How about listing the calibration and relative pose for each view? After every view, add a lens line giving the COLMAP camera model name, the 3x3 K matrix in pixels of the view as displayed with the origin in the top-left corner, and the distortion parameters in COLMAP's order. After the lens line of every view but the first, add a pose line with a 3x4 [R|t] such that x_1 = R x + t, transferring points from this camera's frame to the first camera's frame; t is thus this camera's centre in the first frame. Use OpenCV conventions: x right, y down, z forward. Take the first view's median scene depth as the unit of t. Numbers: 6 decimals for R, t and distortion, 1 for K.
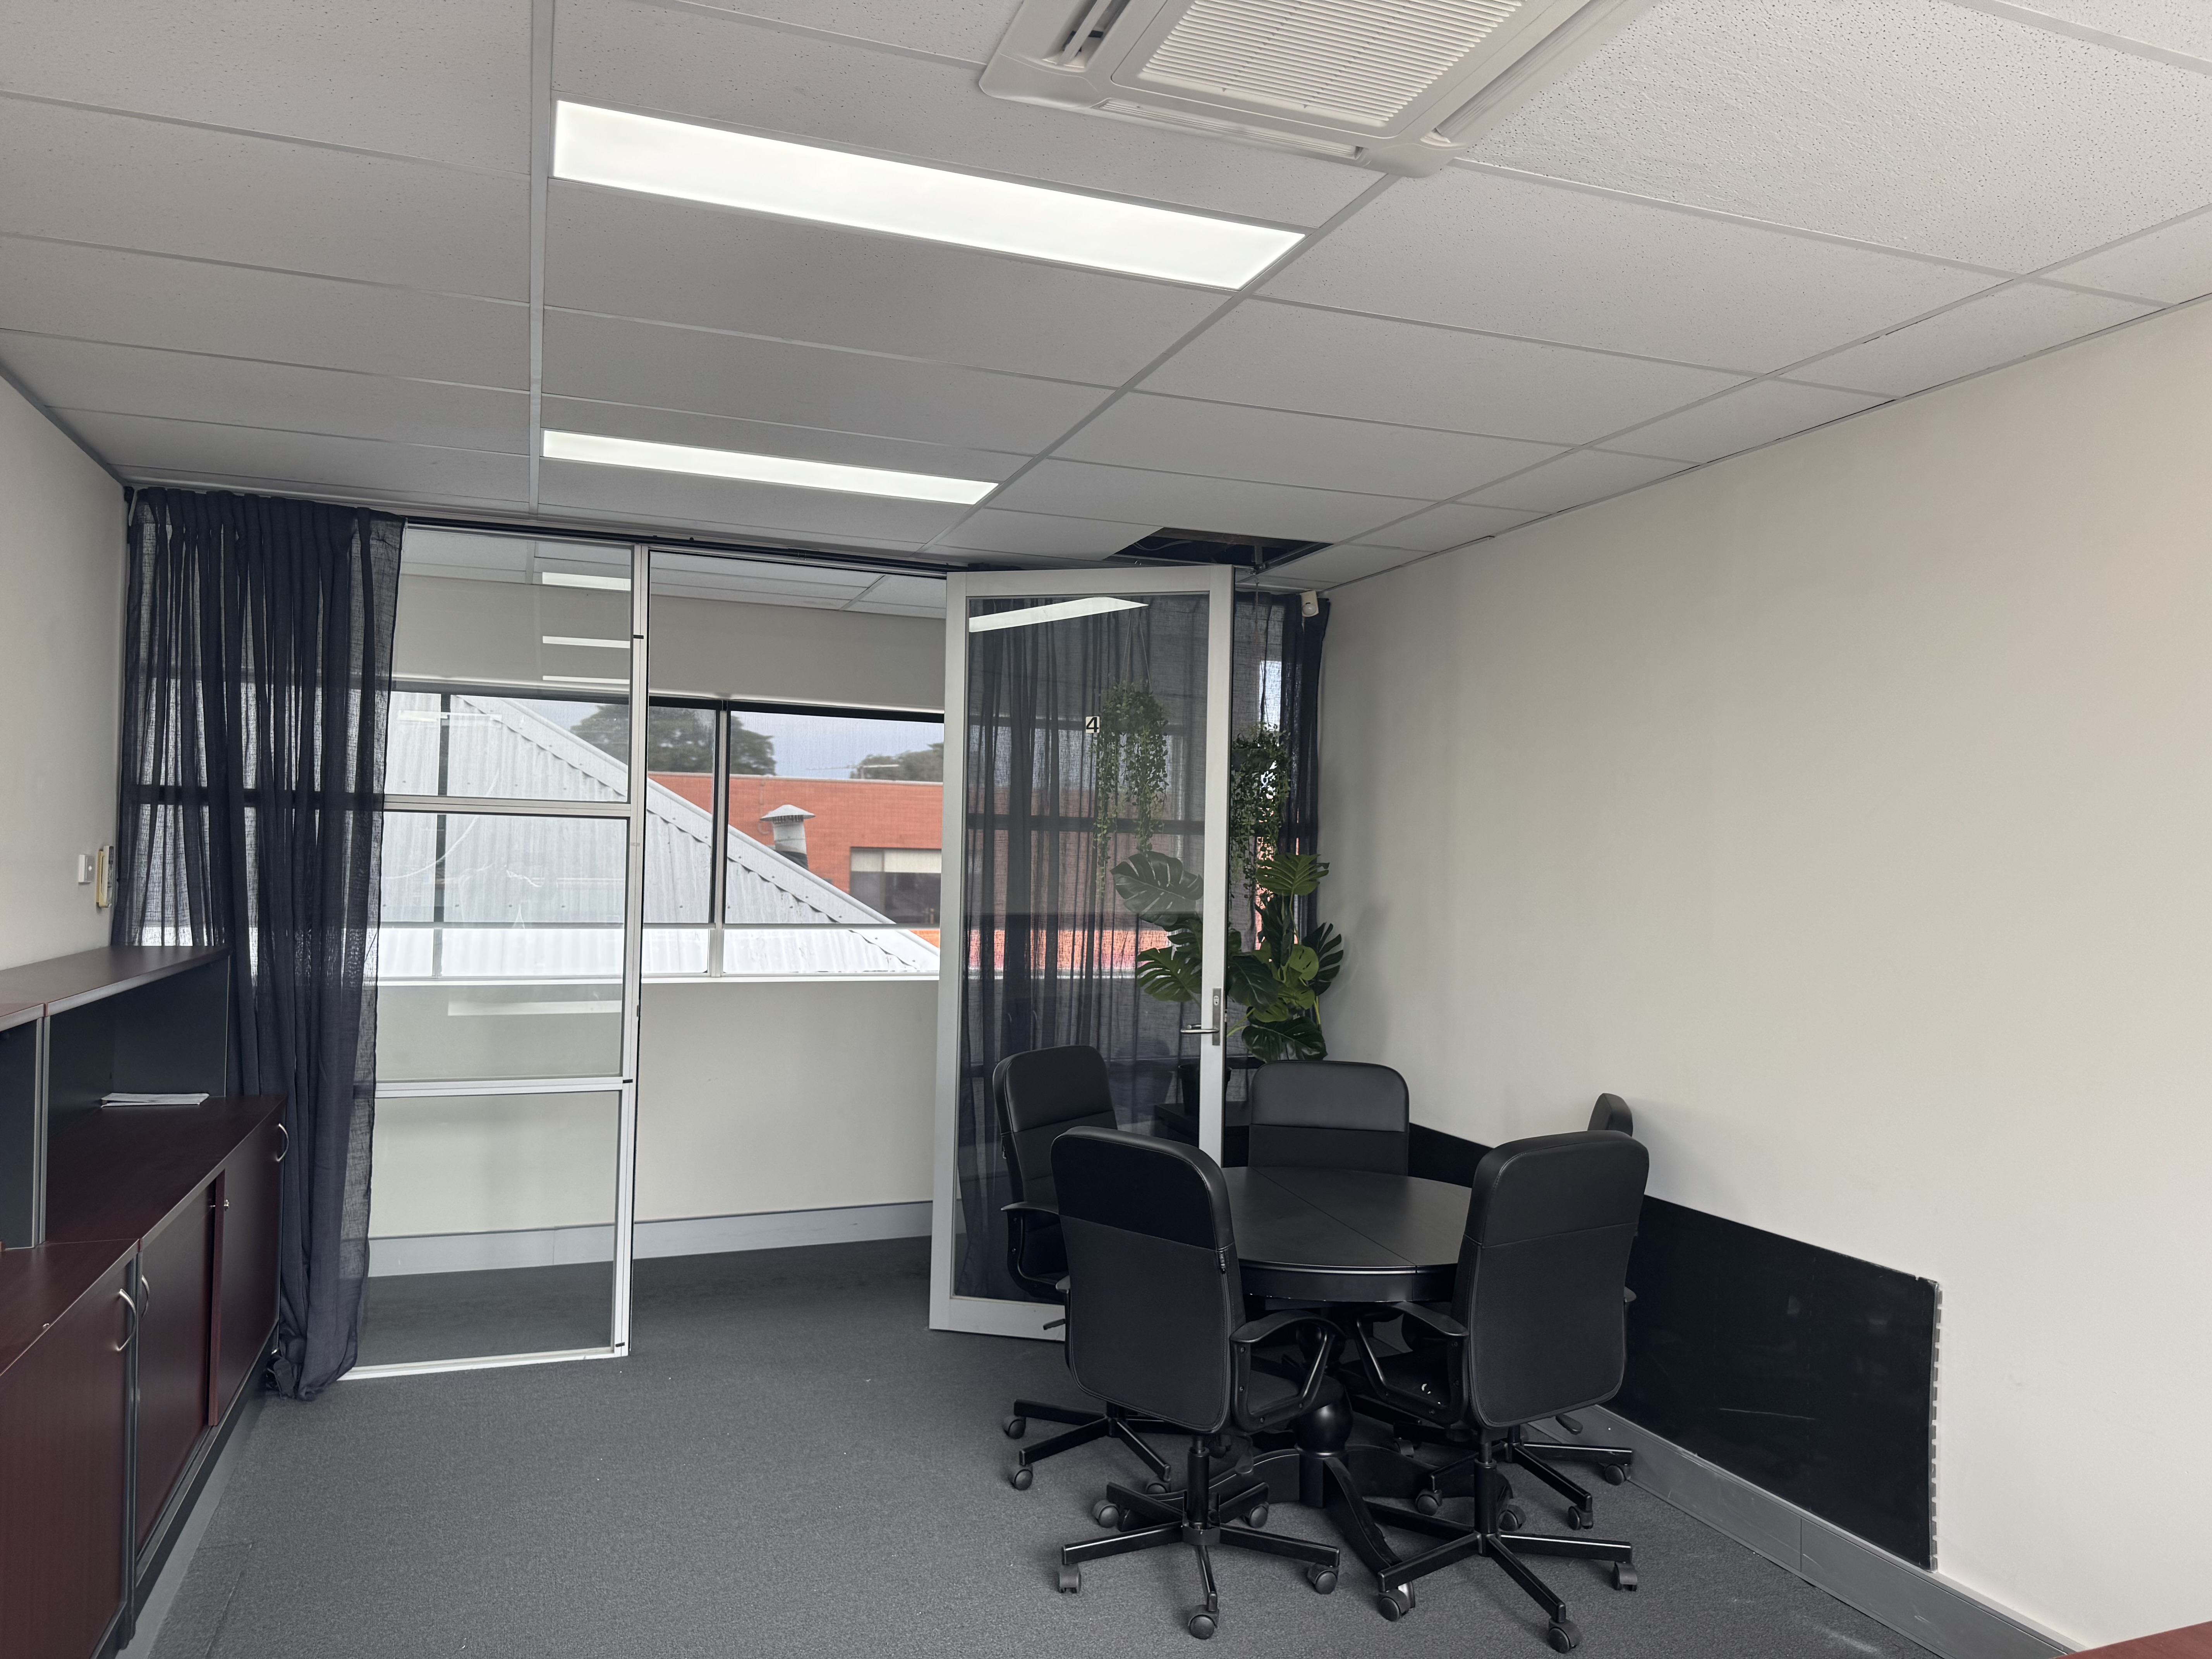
lens RADIAL K [[1535.7, 0, 1109.7], [0, 1535.7, 837.2], [0, 0, 1]] dist [0.156971, -0.267319]
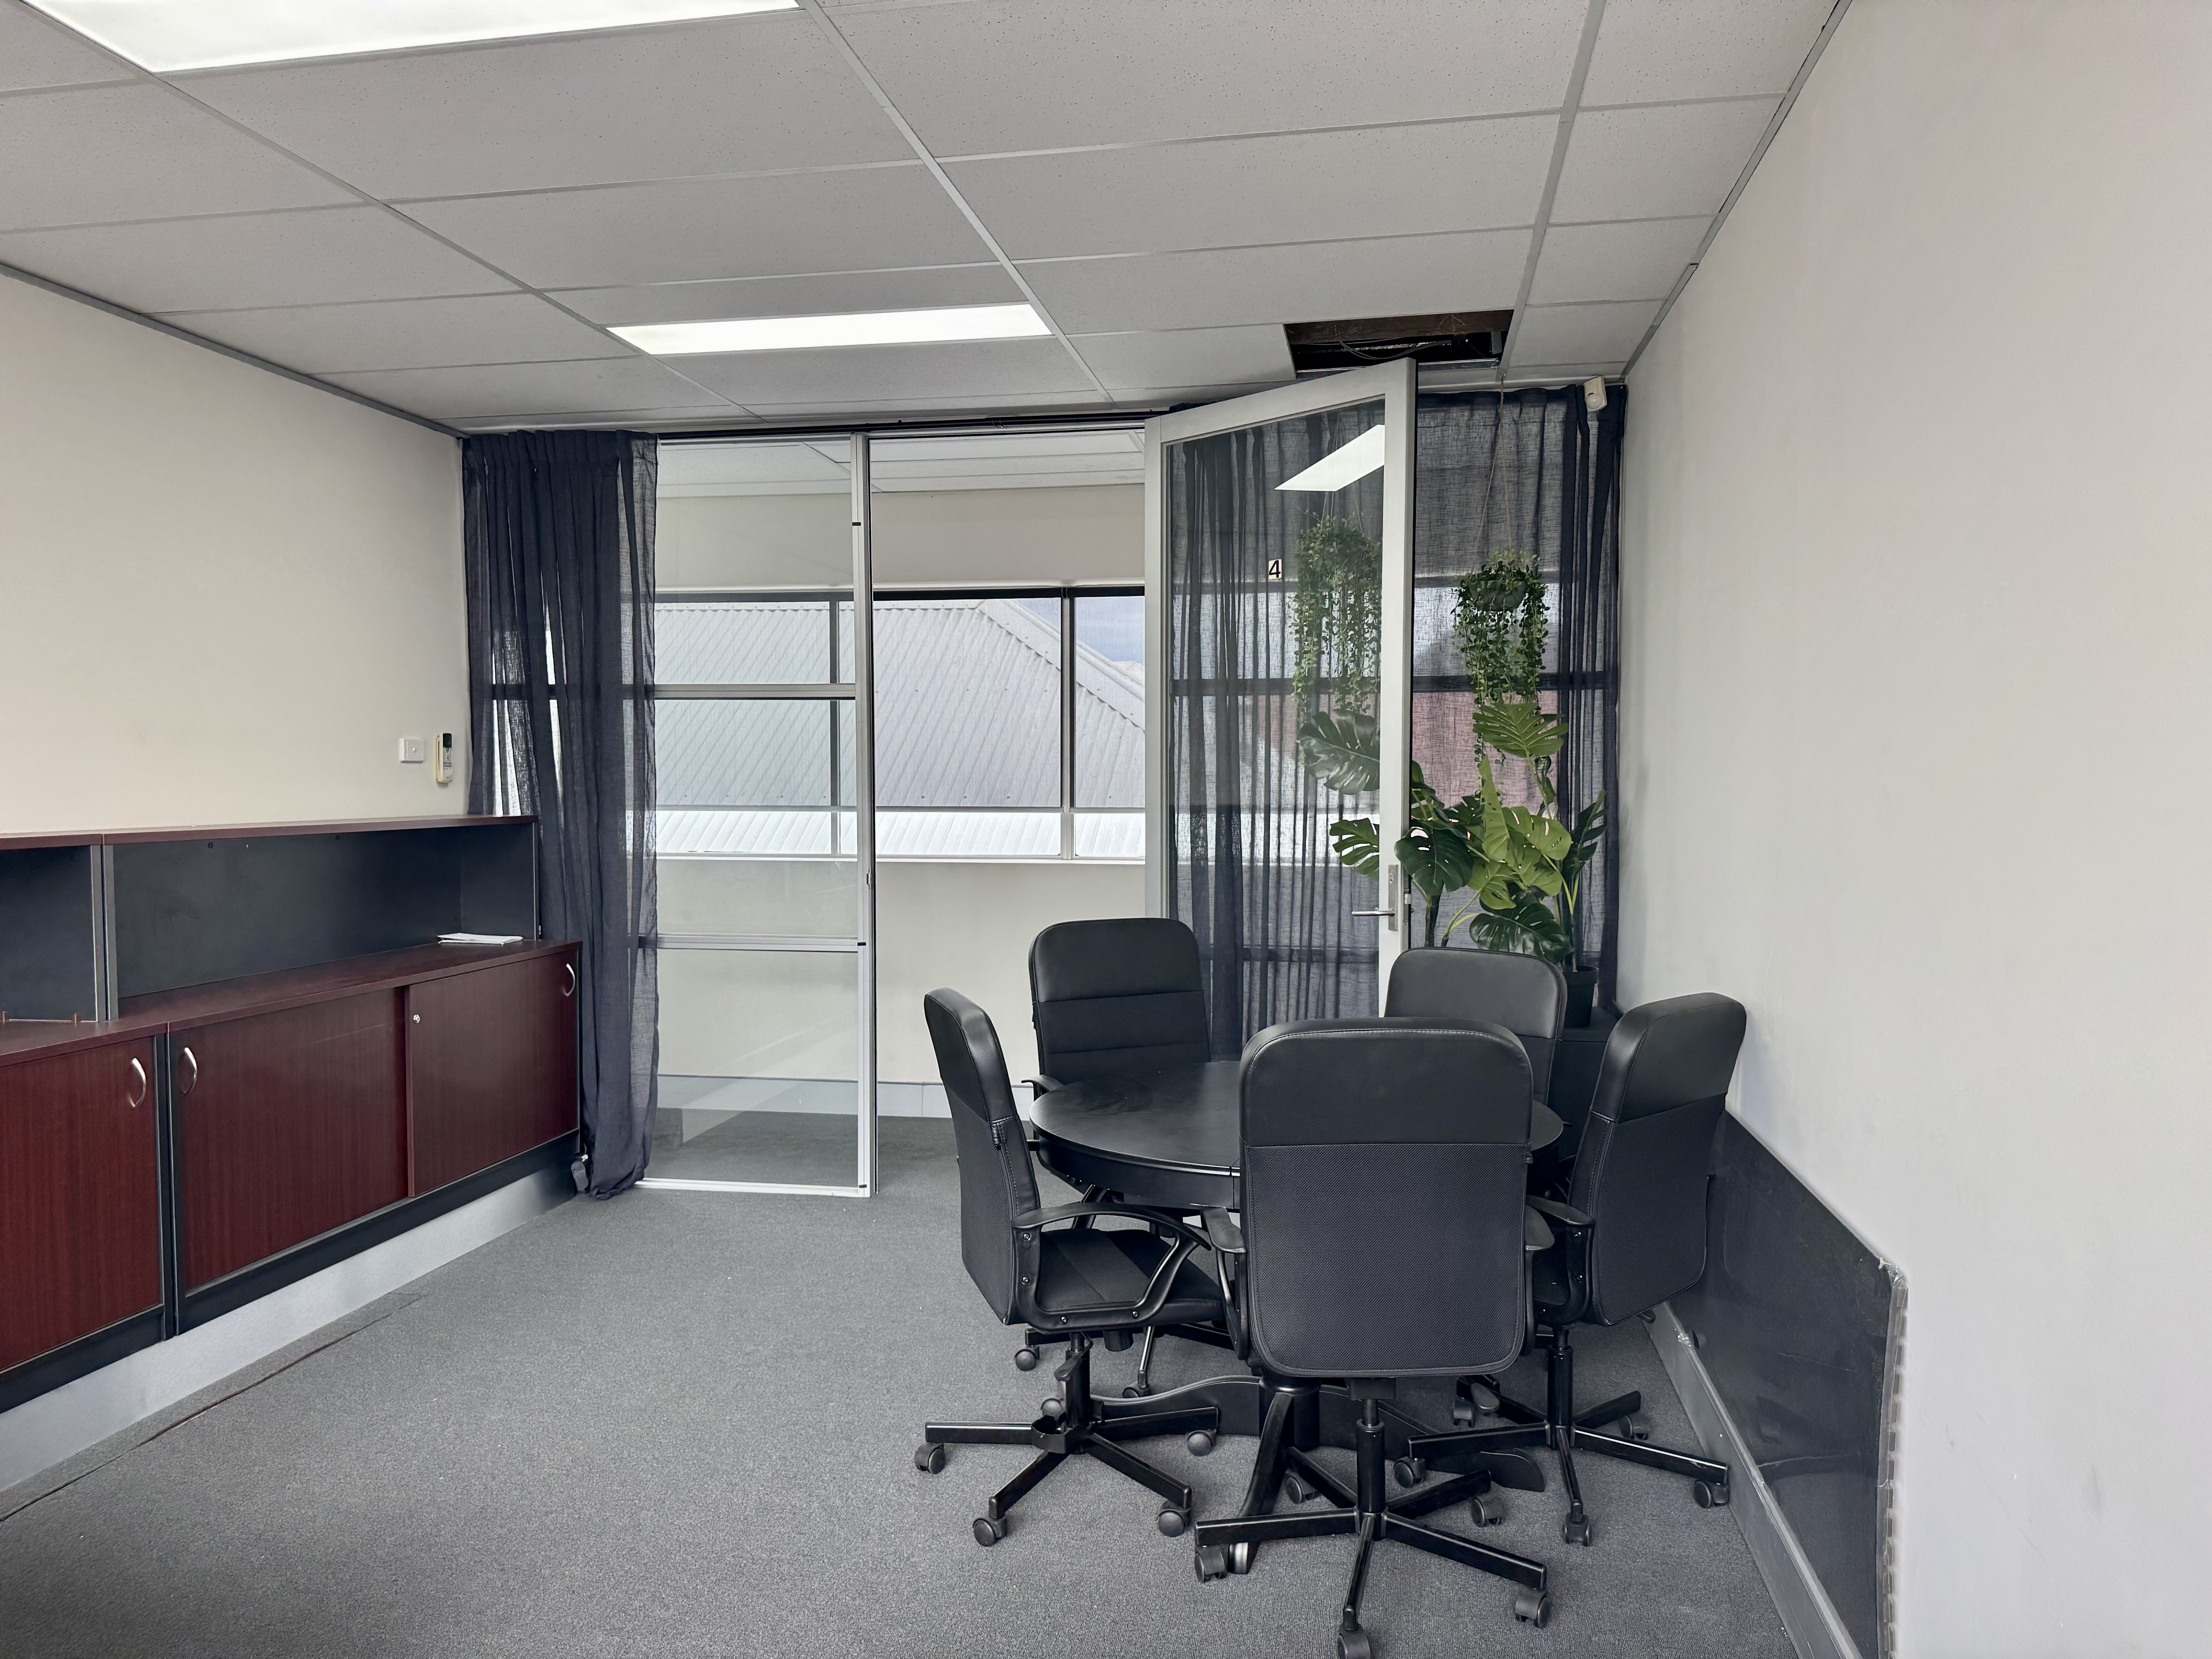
lens RADIAL K [[1535.7, 0, 1109.7], [0, 1535.7, 837.2], [0, 0, 1]] dist [0.156971, -0.267319]
pose [[0.856745, -0.001372, -0.515739, 0.384698], [0.028154, 0.998630, 0.044113, 0.041220], [0.514972, -0.052314, 0.855609, 0.185714]]
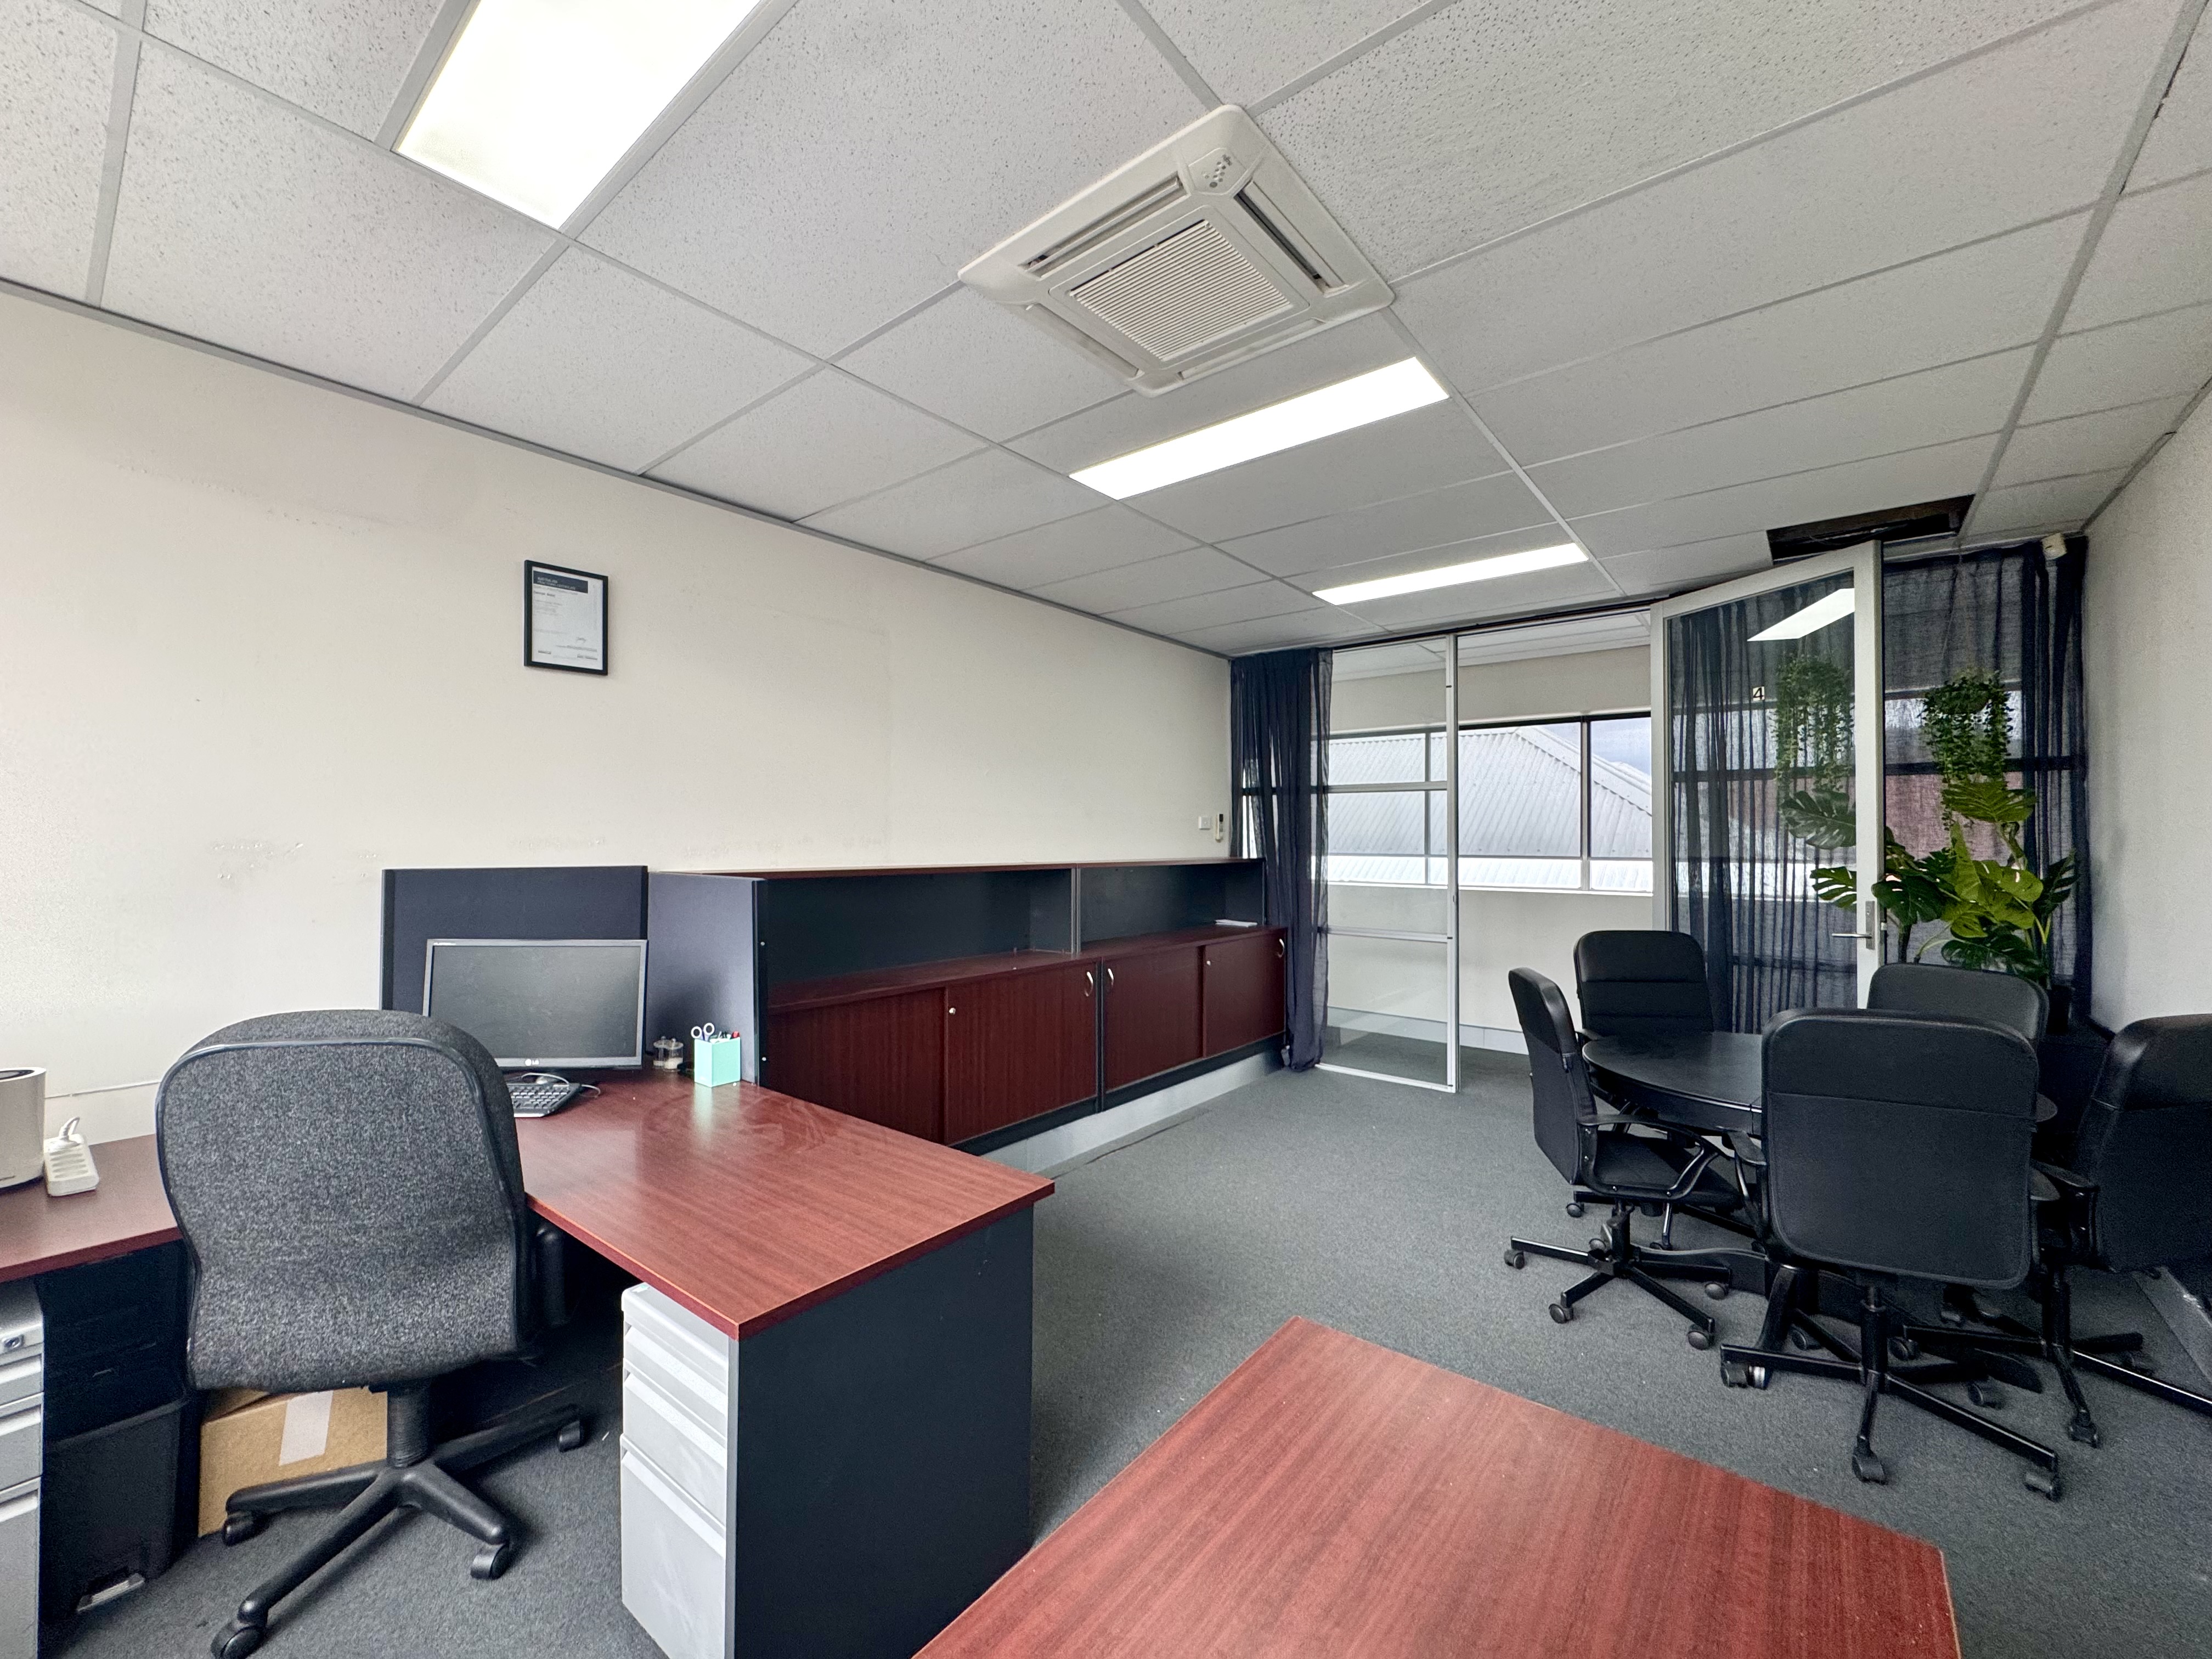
lens RADIAL K [[888.4, 0, 1104.7], [0, 888.4, 827.2], [0, 0, 1]] dist [-0.009582, 0.003811]
pose [[0.506391, -0.030753, -0.861756, 0.363692], [0.023656, 0.999483, -0.021767, 0.043666], [0.861980, -0.009364, 0.506856, 0.155274]]
